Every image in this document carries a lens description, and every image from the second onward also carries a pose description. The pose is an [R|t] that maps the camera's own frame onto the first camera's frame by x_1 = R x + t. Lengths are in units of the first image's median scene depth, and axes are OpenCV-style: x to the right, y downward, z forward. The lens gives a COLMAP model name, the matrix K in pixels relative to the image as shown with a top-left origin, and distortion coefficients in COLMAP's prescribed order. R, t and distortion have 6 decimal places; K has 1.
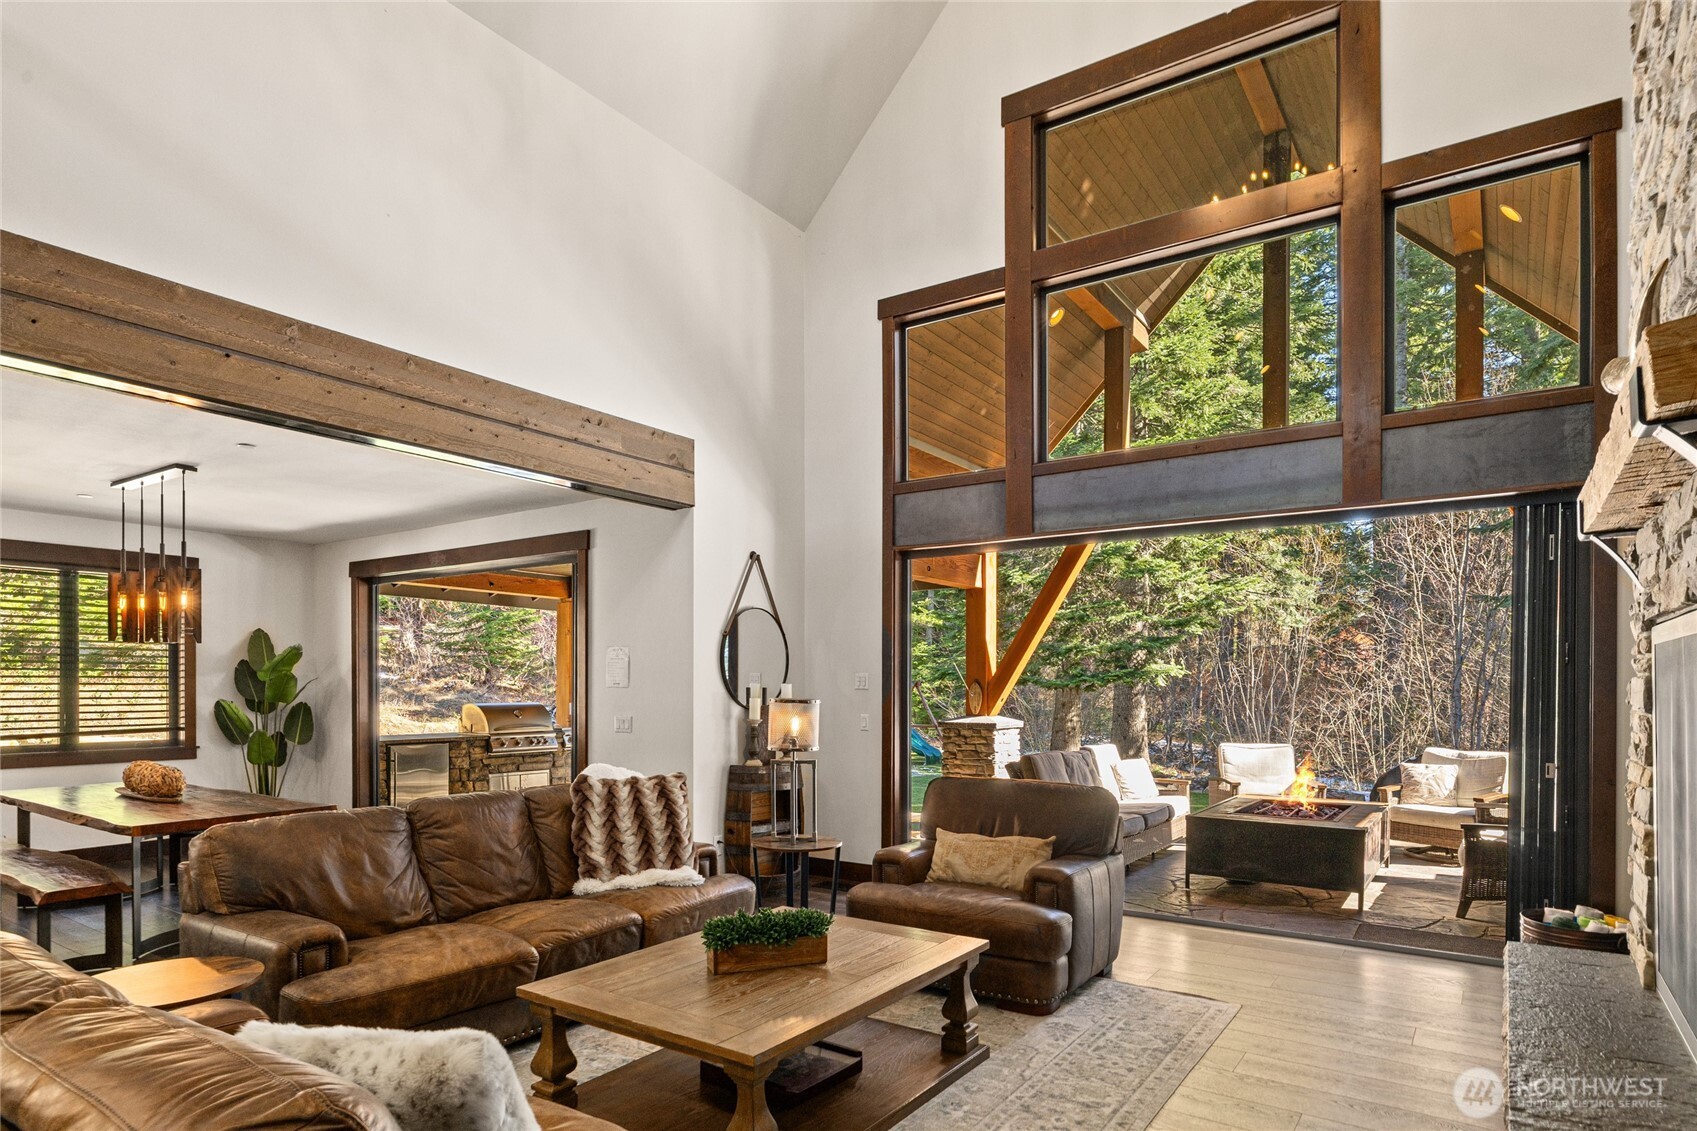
lens RADIAL K [[944.2, 0, 862.2], [0, 944.2, 696.8], [0, 0, 1]] dist [-0.001476, -0.002600]
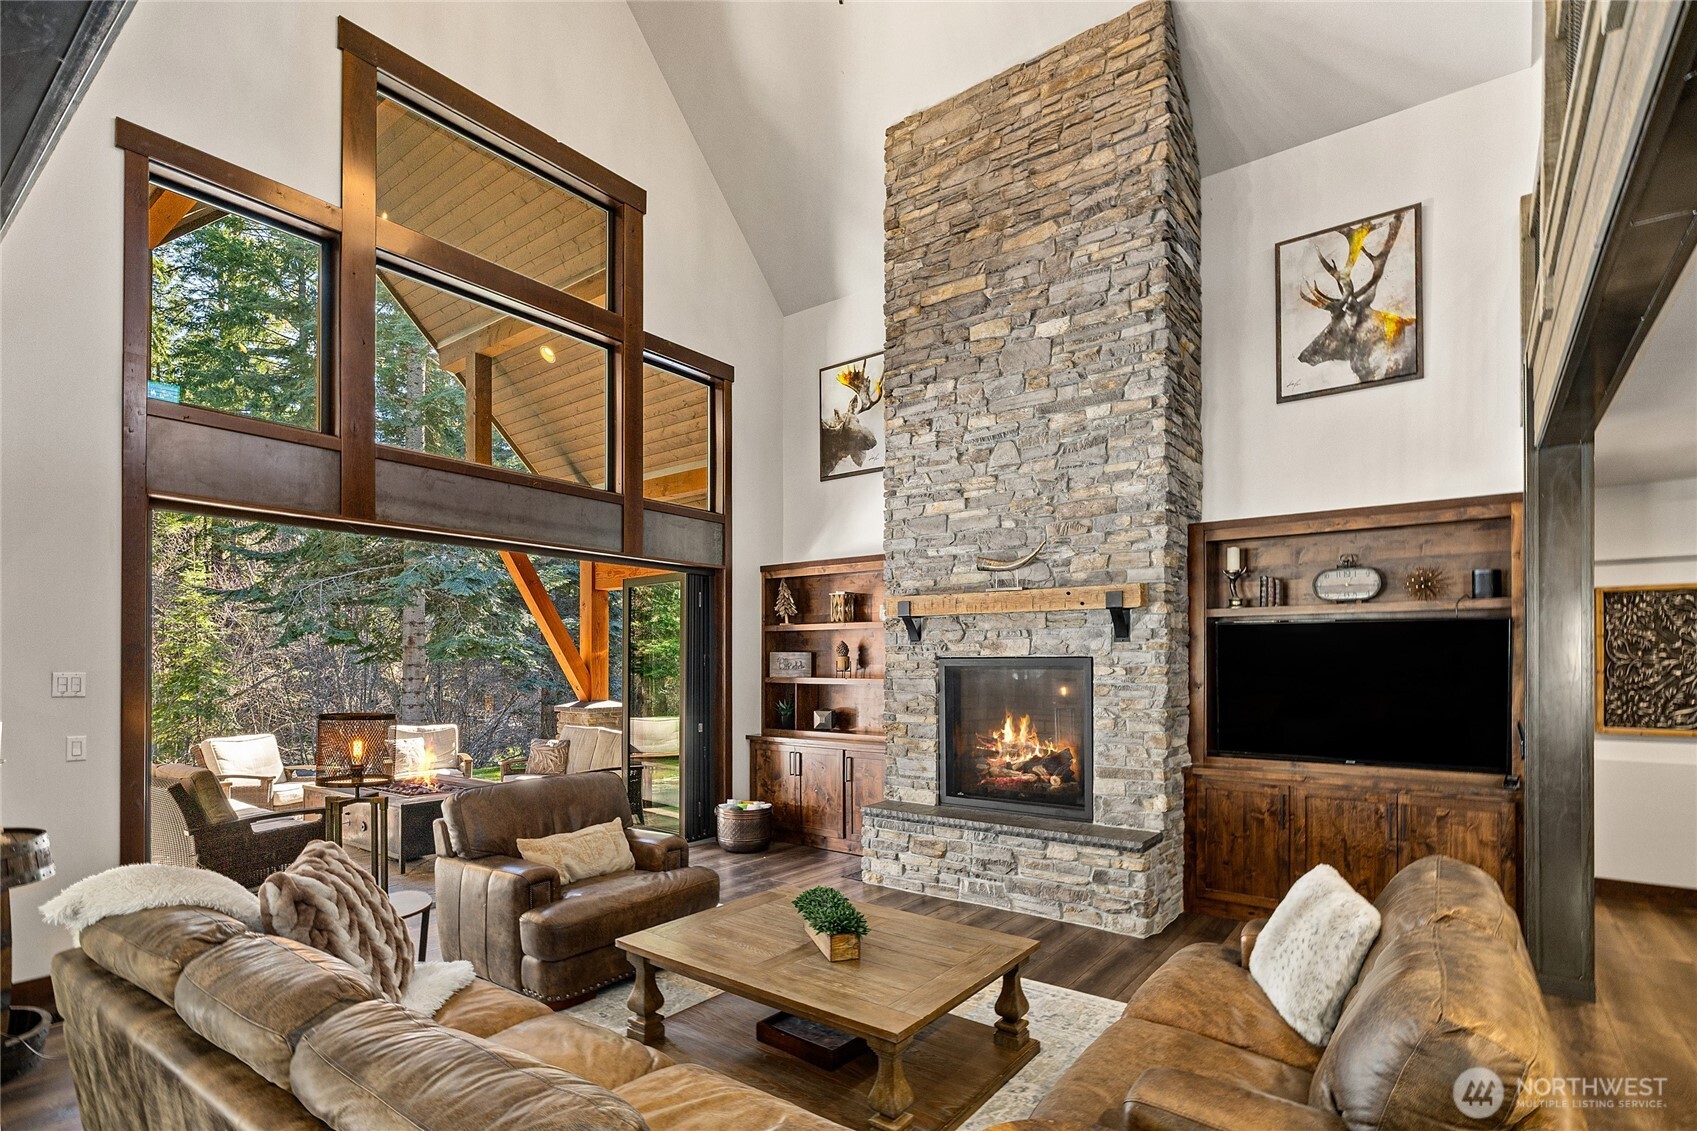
lens RADIAL K [[825.3, 0, 843.7], [0, 825.3, 666.0], [0, 0, 1]] dist [-0.002405, 0.000616]
pose [[0.067903, -0.004399, 0.997682, -0.555409], [0.010549, 0.999938, 0.003691, -0.027379], [-0.997636, 0.010274, 0.067945, 0.463519]]
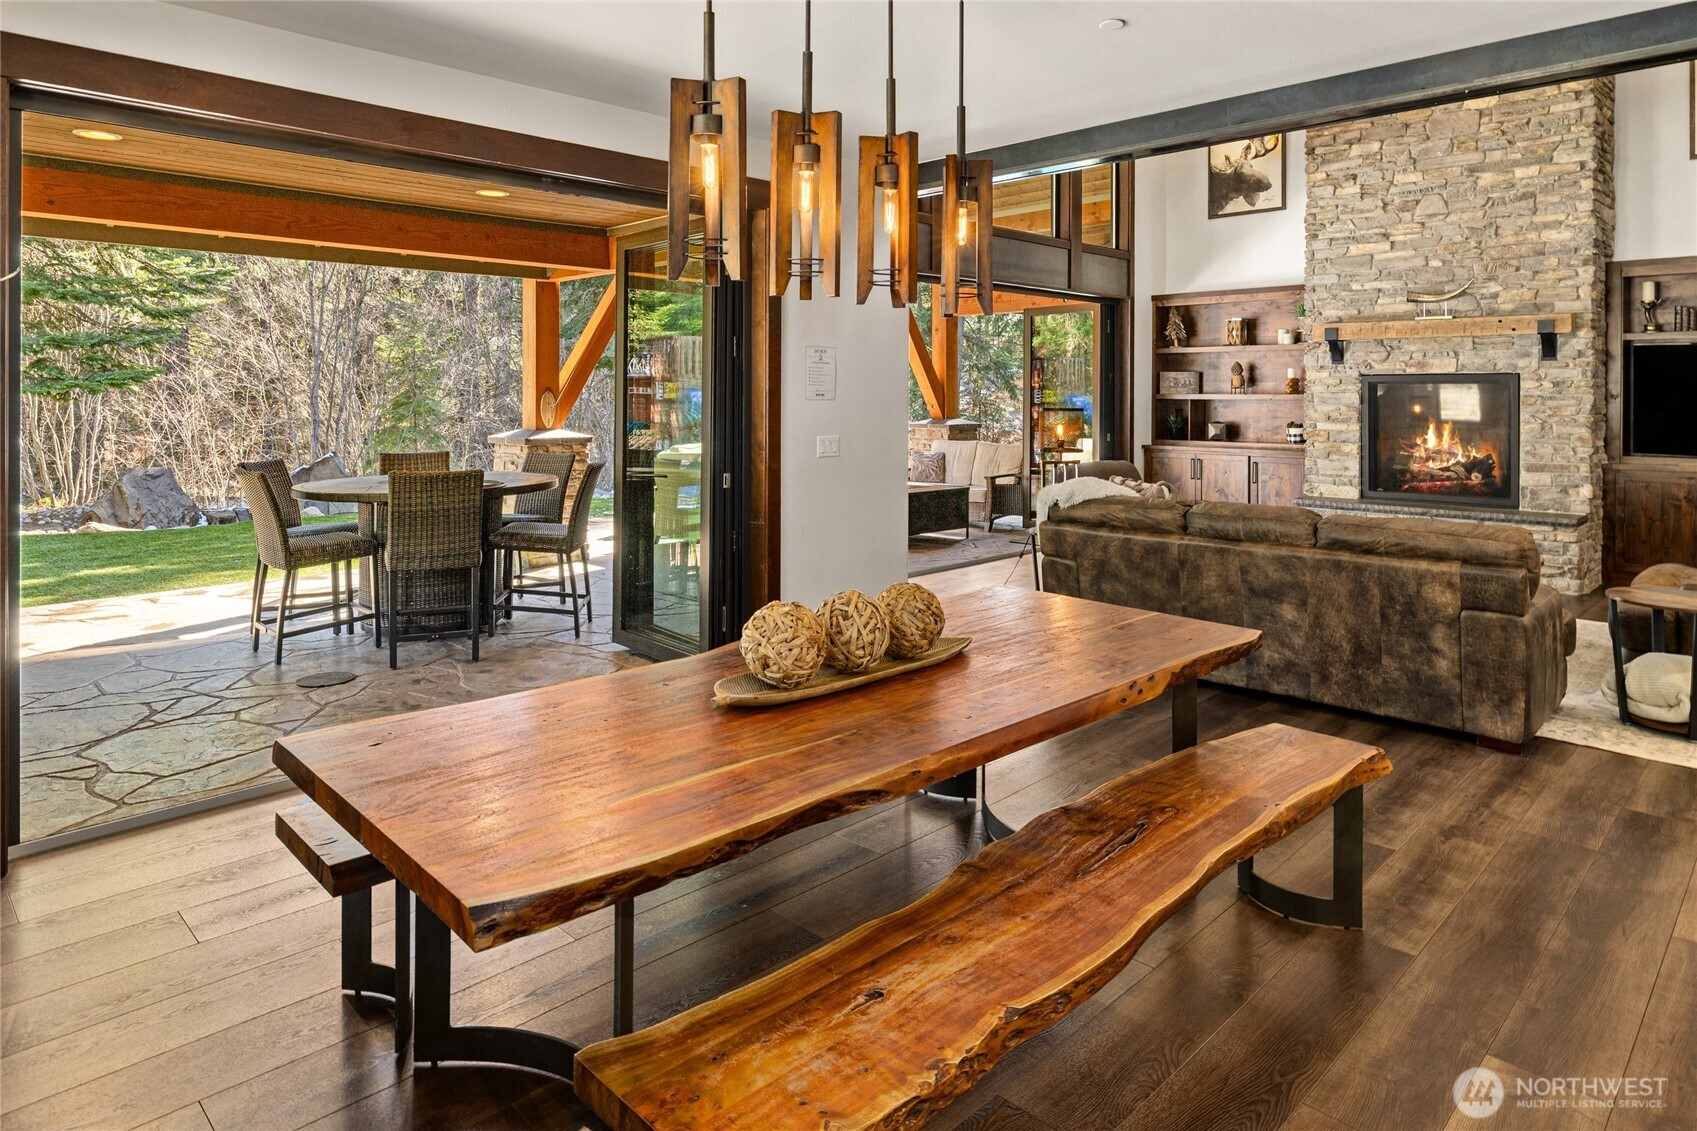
lens RADIAL K [[1014.1, 0, 816.9], [0, 1014.1, 401.3], [0, 0, 1]] dist [0.002725, -0.001322]
pose [[0.217347, -0.009505, 0.976048, -1.102189], [0.008392, 0.999934, 0.007869, -0.013754], [-0.976058, 0.006481, 0.217413, 0.833067]]
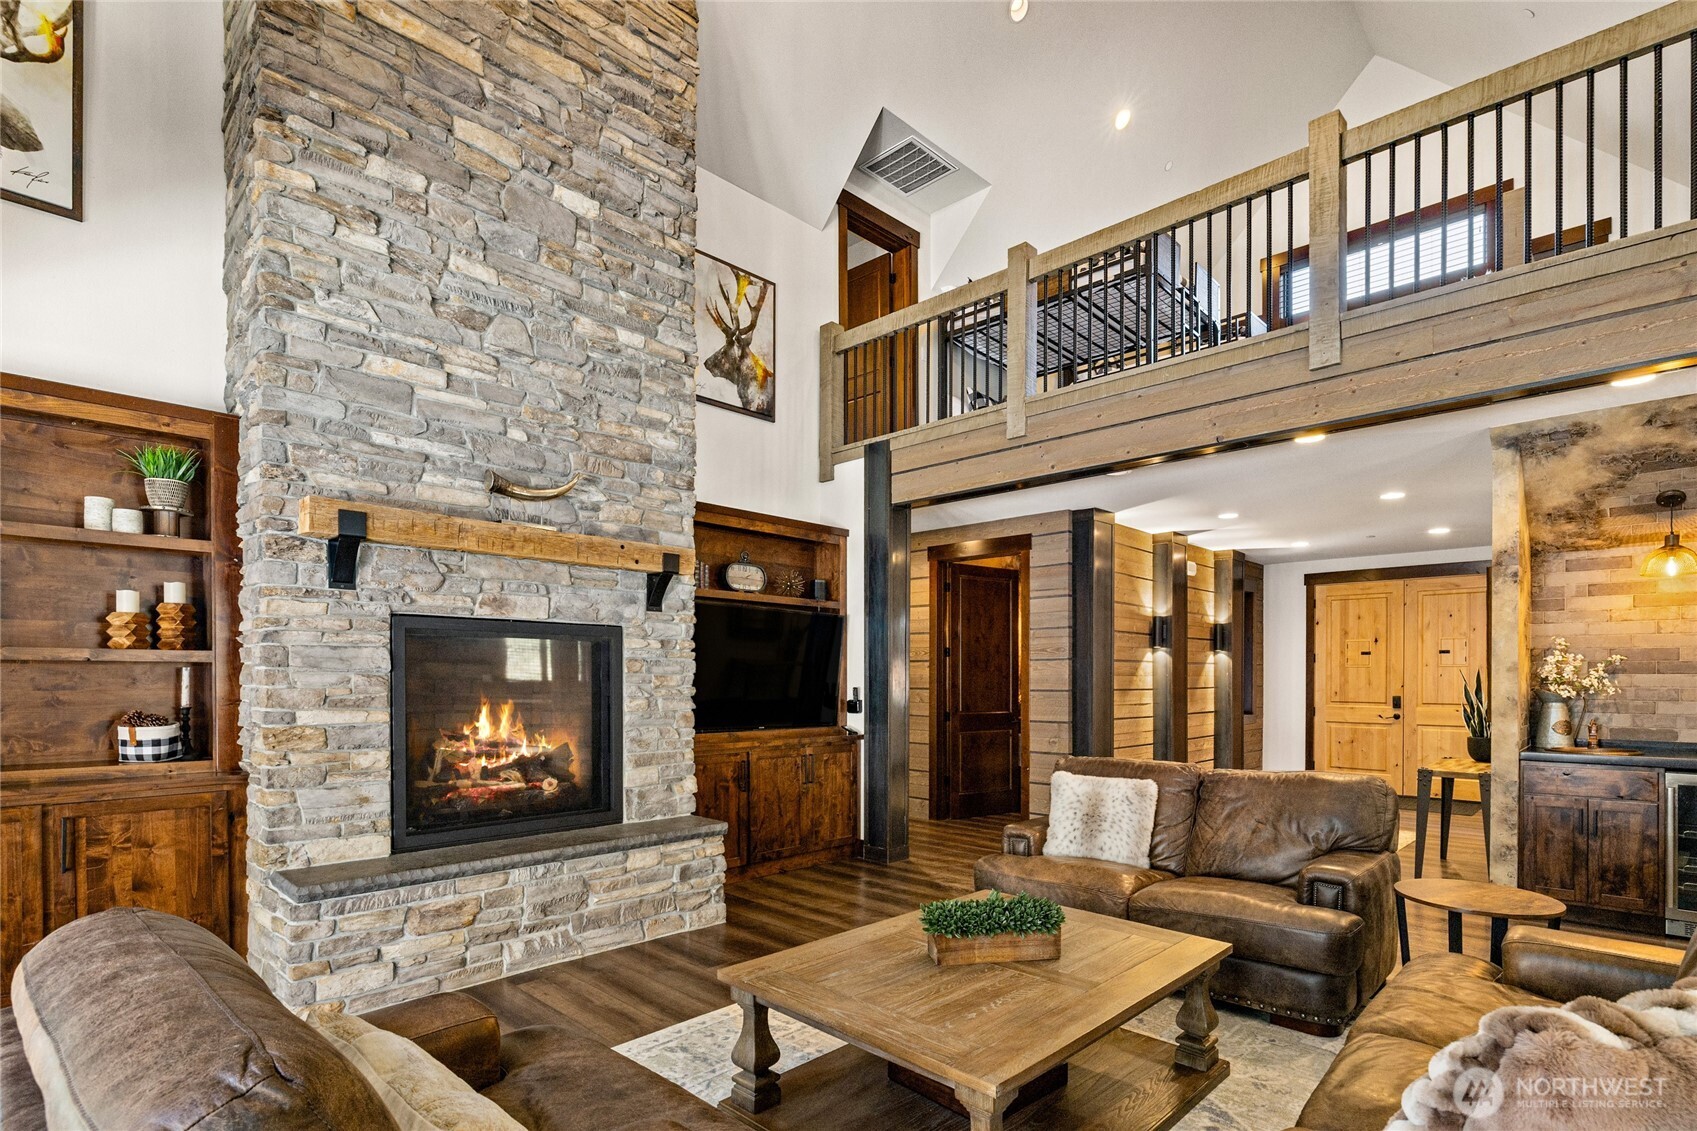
lens RADIAL K [[843.6, 0, 875.2], [0, 843.6, 685.8], [0, 0, 1]] dist [-0.004927, -0.000026]
pose [[-0.985951, -0.008804, 0.166805, -0.052758], [-0.005638, 0.999795, 0.019446, 0.003775], [-0.166942, 0.018232, -0.985798, 0.931675]]
